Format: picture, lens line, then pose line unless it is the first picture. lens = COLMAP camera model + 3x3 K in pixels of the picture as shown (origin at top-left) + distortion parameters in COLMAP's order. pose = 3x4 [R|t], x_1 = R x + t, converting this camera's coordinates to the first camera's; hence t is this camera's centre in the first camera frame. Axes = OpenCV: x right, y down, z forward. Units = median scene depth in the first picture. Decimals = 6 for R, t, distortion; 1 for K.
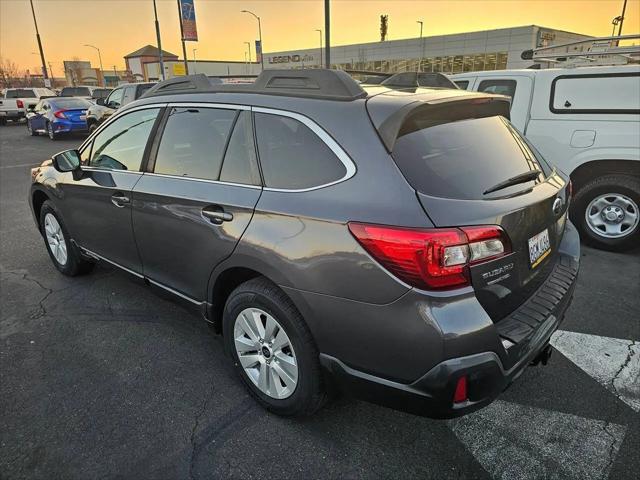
lens RADIAL K [[426.9, 0, 333.6], [0, 426.9, 224.0], [0, 0, 1]] dist [0.053740, -0.044331]
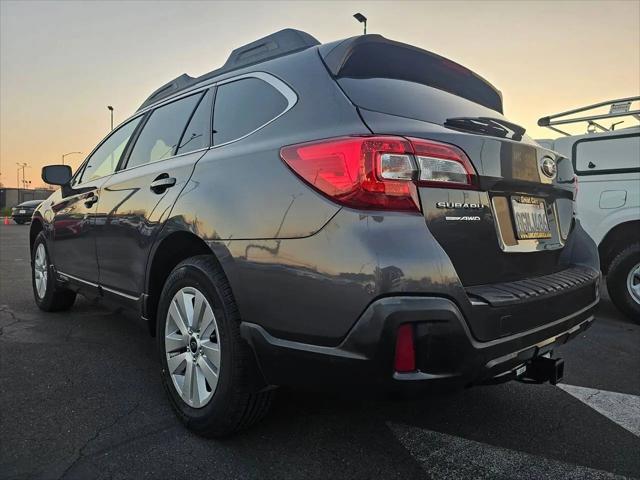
lens RADIAL K [[427.5, 0, 330.6], [0, 427.5, 227.5], [0, 0, 1]] dist [0.054319, -0.047902]
pose [[0.994021, 0.030884, -0.104730, 0.175766], [-0.057835, 0.962485, -0.265100, 0.282913], [0.092614, 0.269572, 0.958516, 0.184732]]
